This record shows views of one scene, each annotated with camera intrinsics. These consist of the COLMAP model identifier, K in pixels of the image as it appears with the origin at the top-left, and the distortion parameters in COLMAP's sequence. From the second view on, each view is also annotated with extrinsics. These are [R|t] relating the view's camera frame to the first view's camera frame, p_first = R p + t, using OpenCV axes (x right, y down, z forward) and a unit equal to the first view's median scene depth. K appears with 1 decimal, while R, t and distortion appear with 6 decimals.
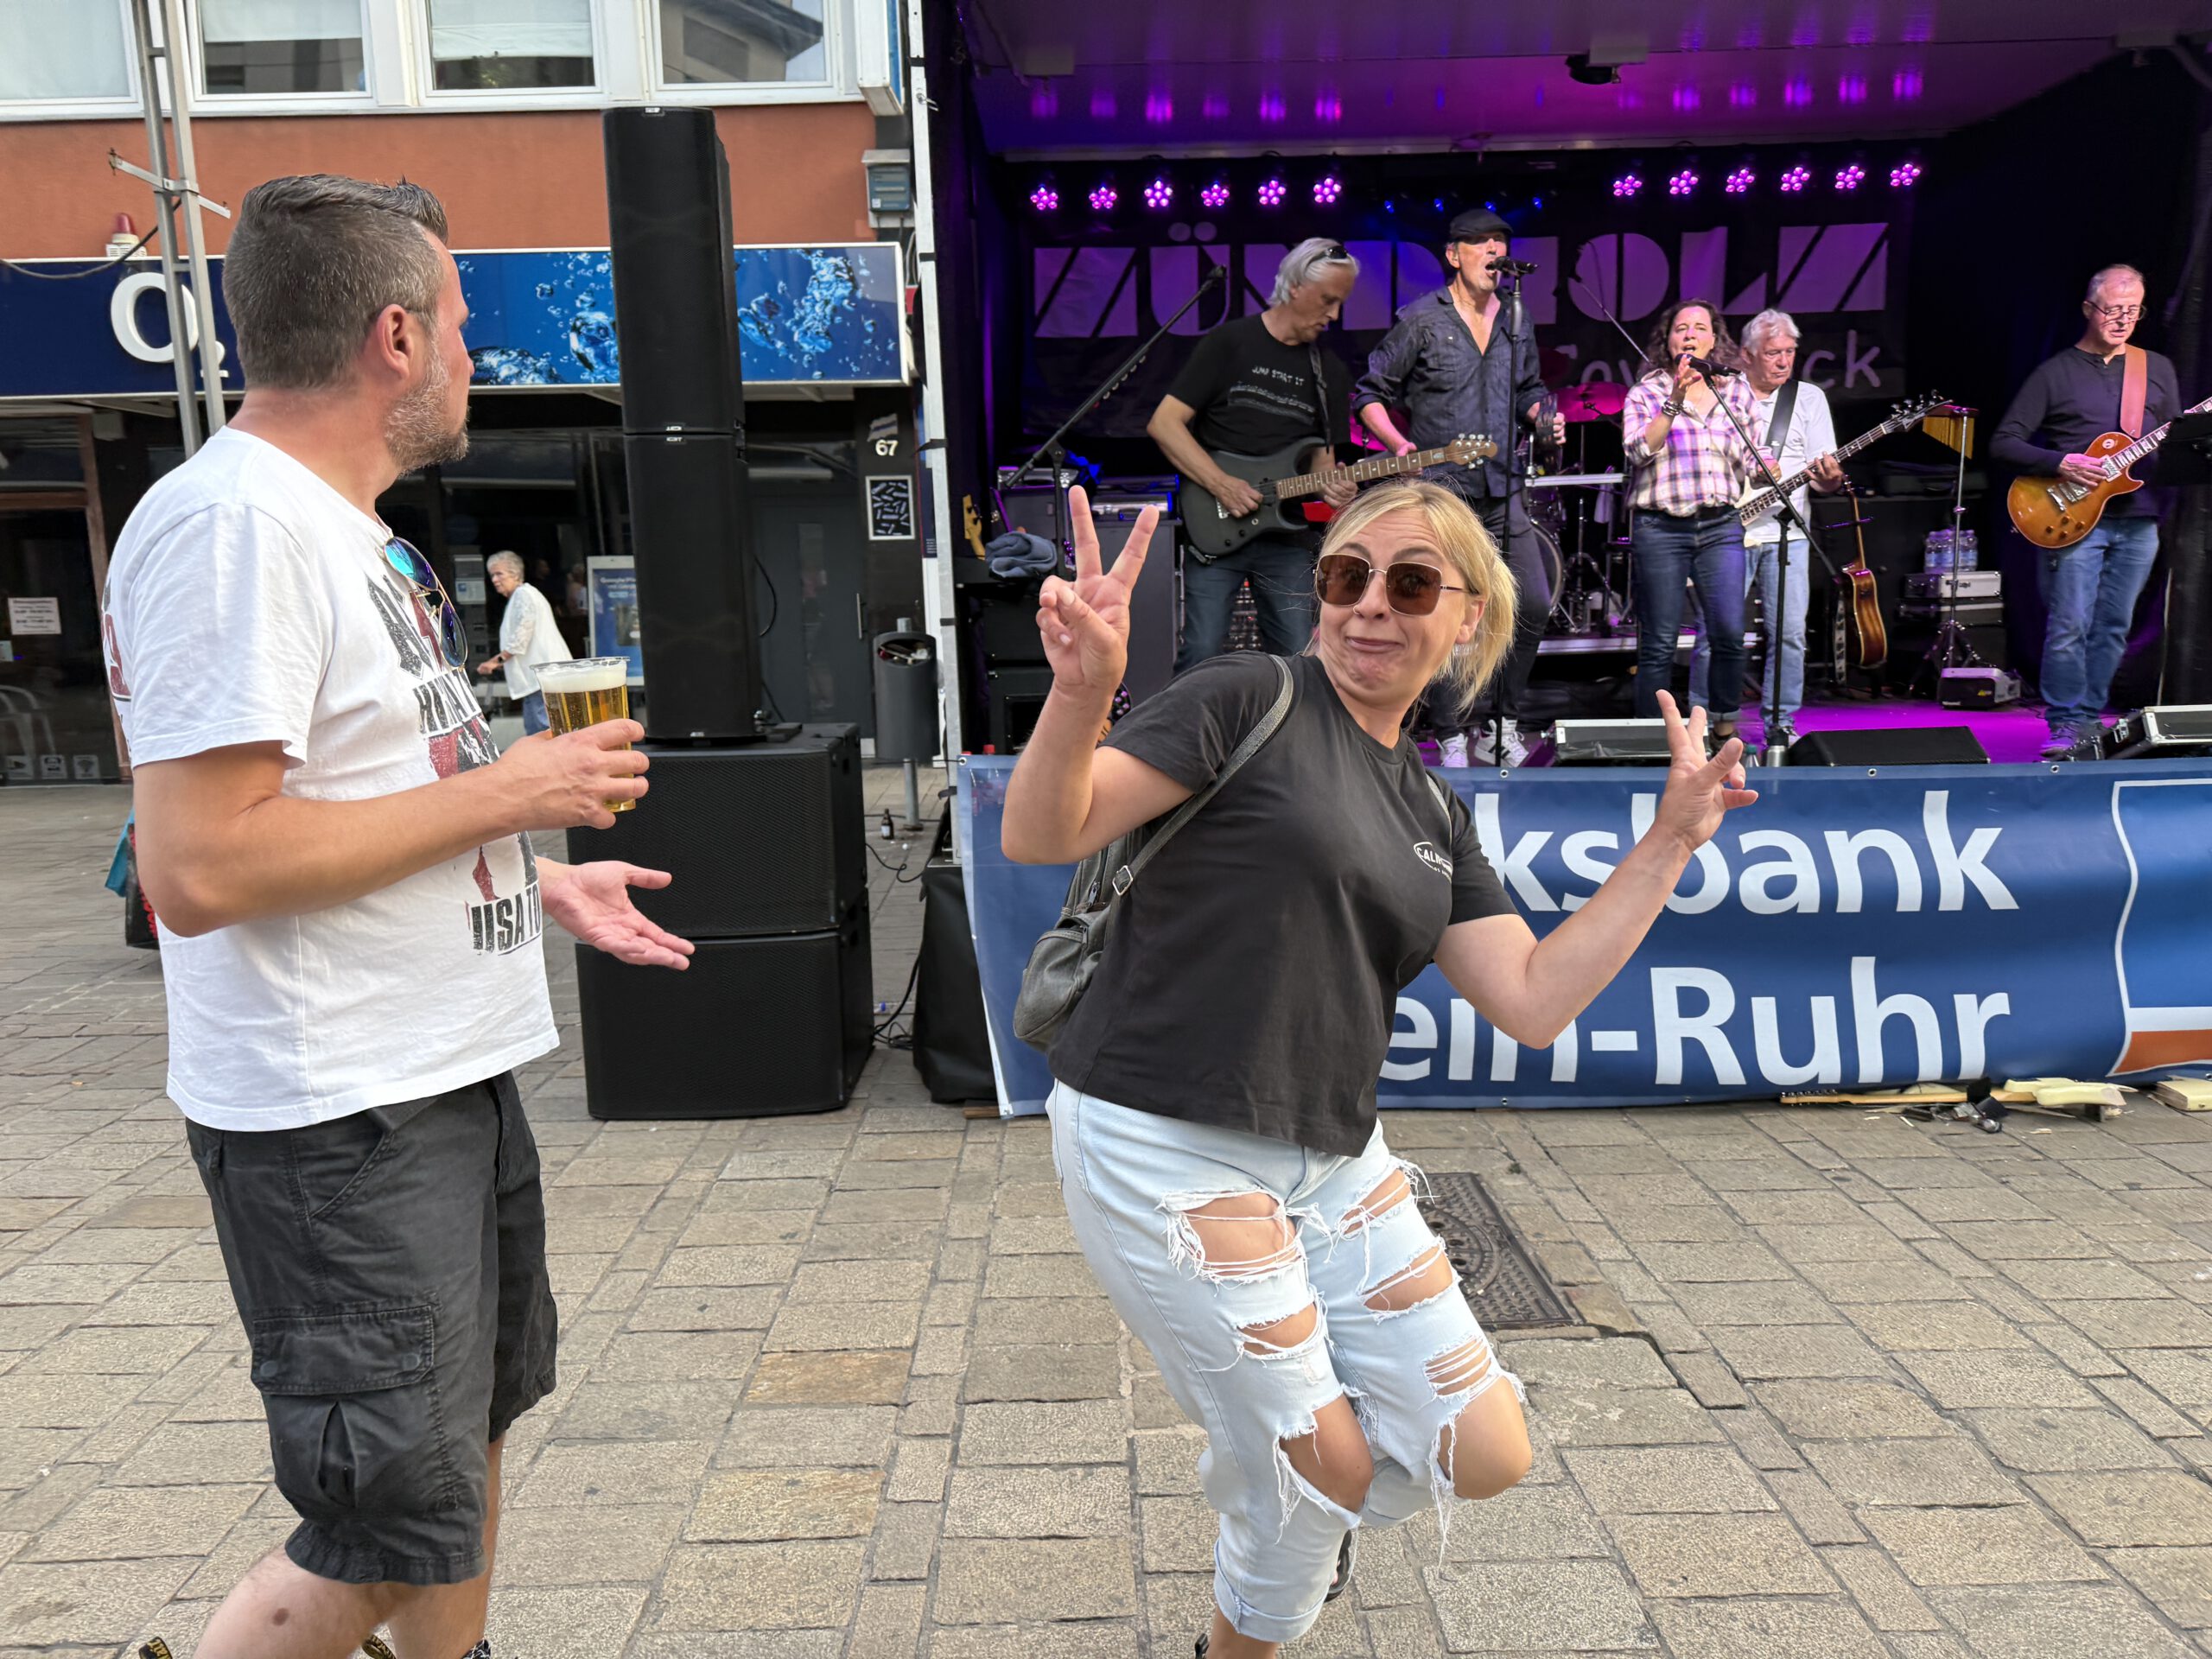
lens RADIAL K [[1556.2, 0, 1107.4], [0, 1556.2, 846.1], [0, 0, 1]] dist [0.046601, -0.052153]
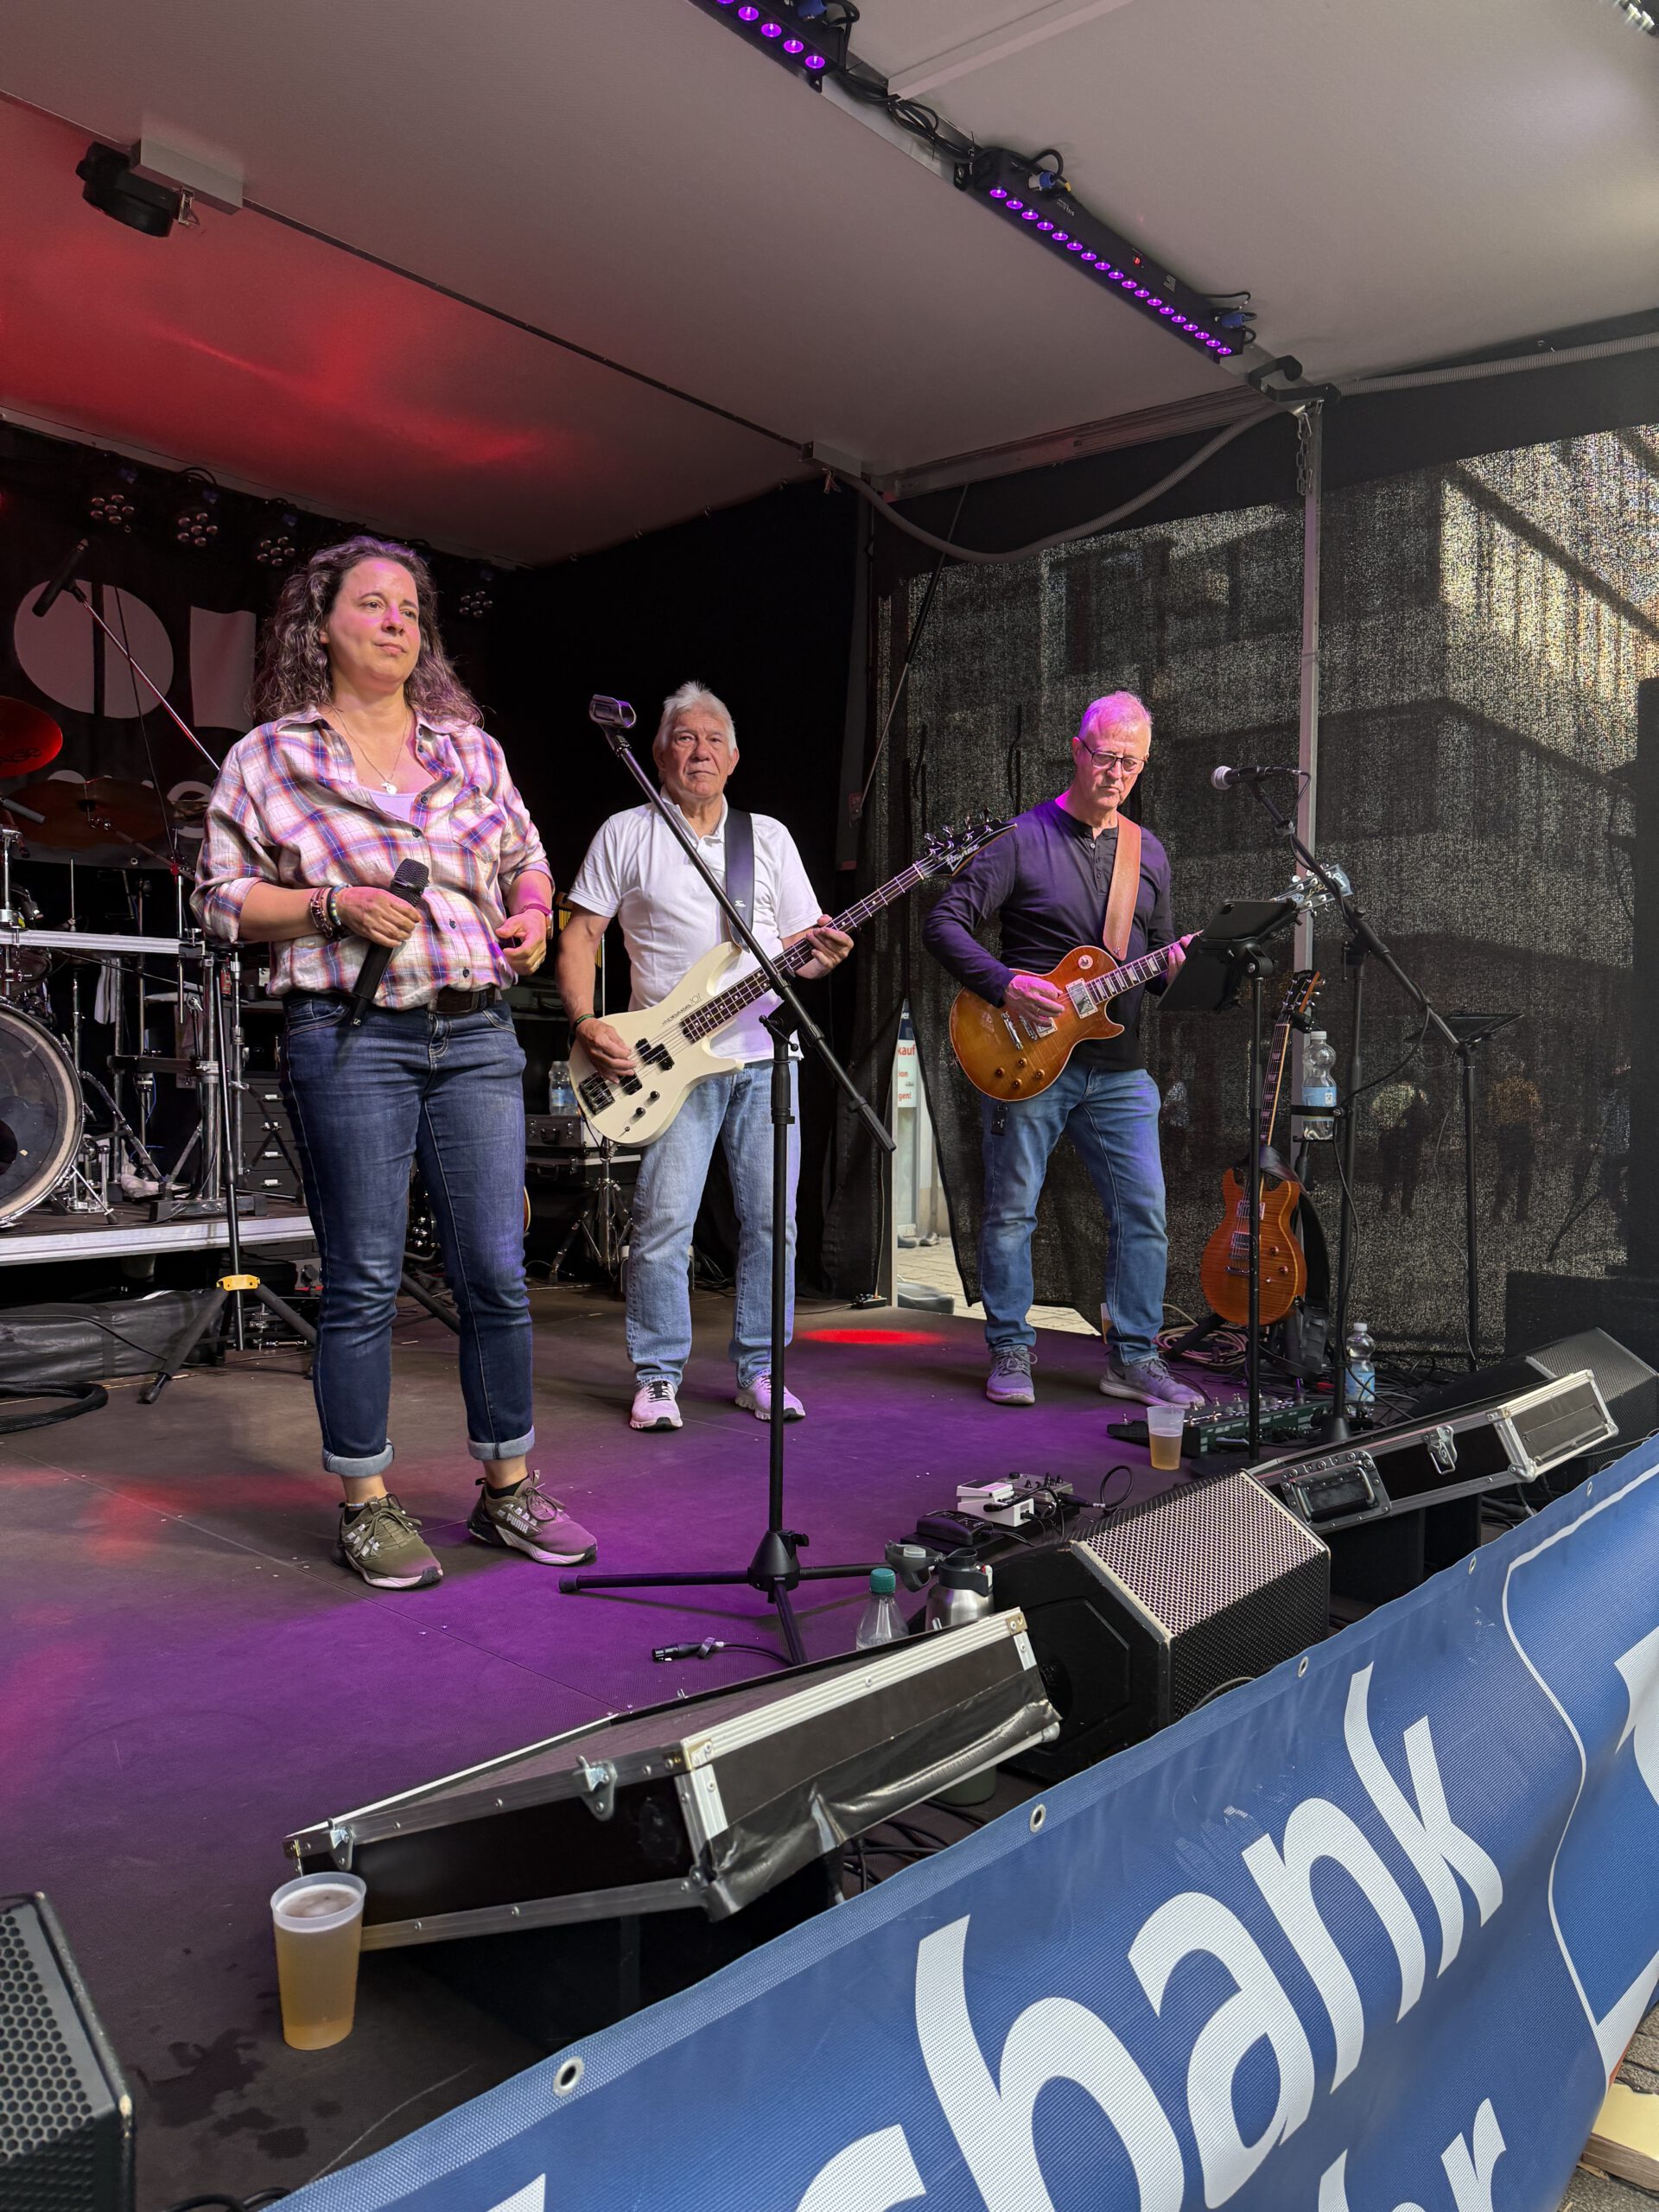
lens RADIAL K [[1547.7, 0, 829.5], [0, 1547.7, 1106.0], [0, 0, 1]] dist [0.098765, -0.117018]
pose [[0.670688, 0.018182, 0.741517, 0.110168], [0.102580, 0.987820, -0.117003, -0.149935], [-0.734613, 0.154537, 0.660653, 0.792919]]
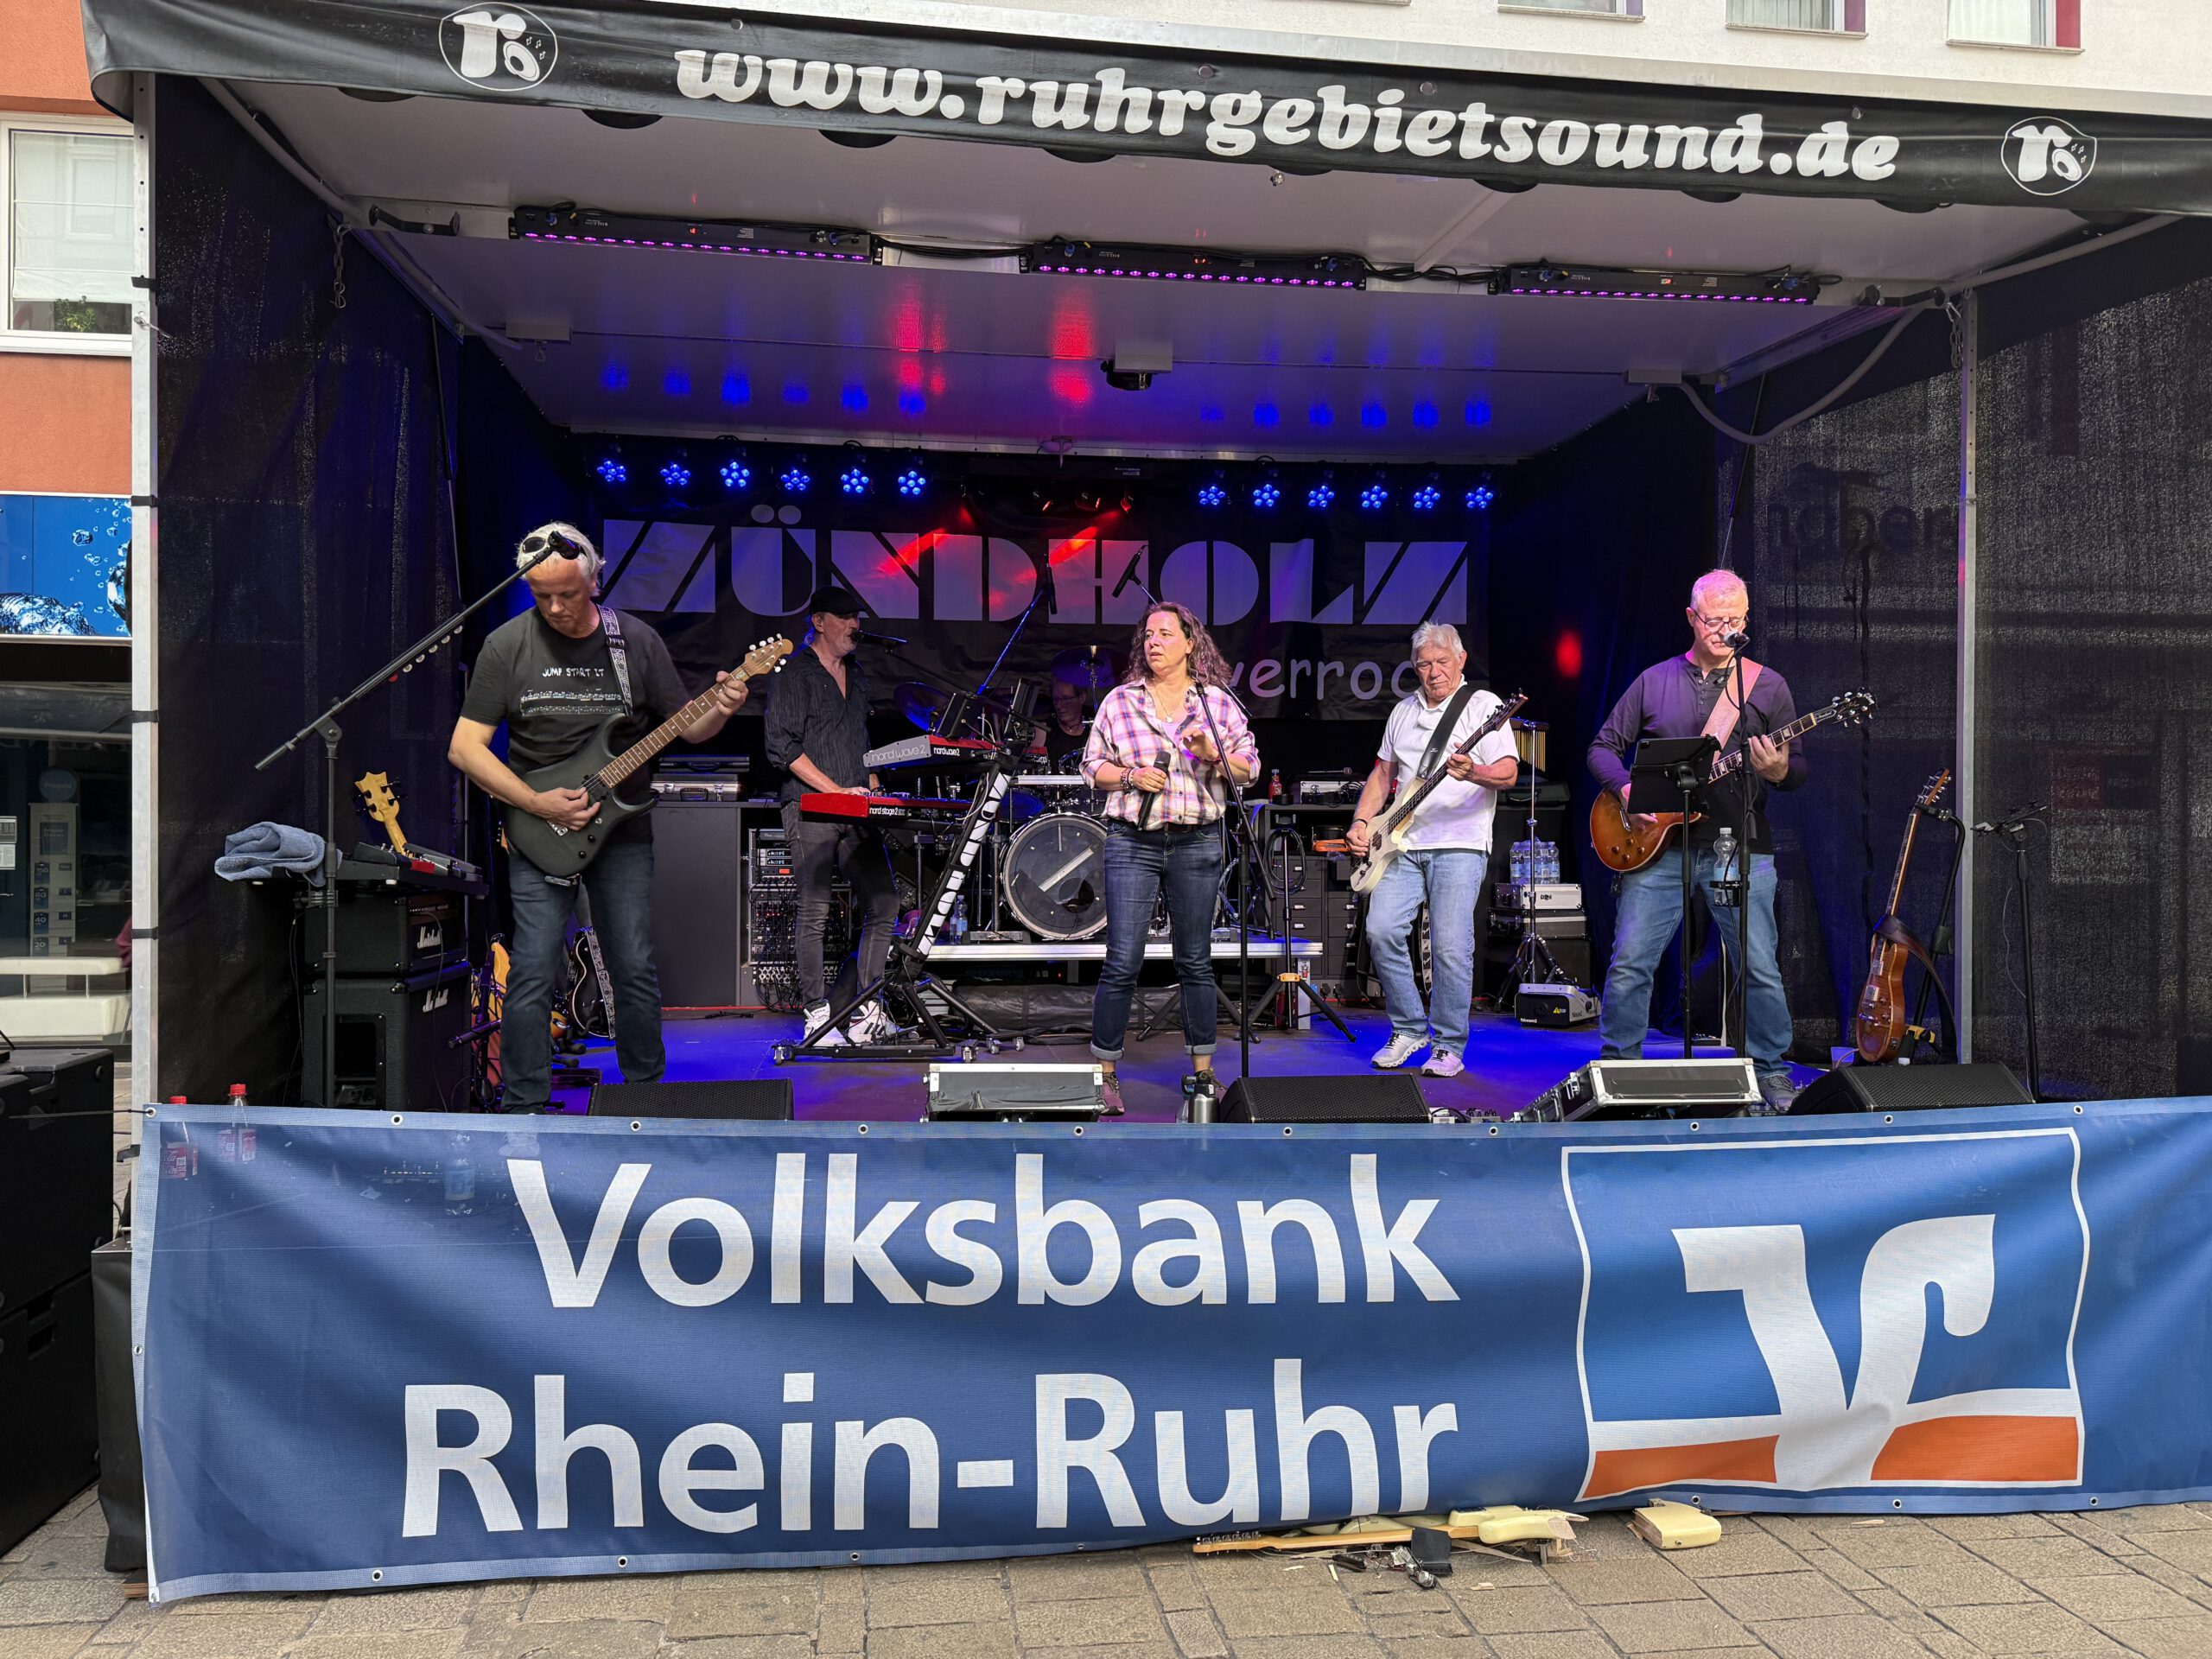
lens RADIAL K [[1551.3, 0, 1070.5], [0, 1551.3, 829.9], [0, 0, 1]] dist [0.076732, -0.073947]
pose [[0.993044, 0.028813, 0.114163, 0.263303], [-0.007573, 0.983219, -0.182275, -0.052578], [-0.117499, 0.180142, 0.976598, 0.146902]]
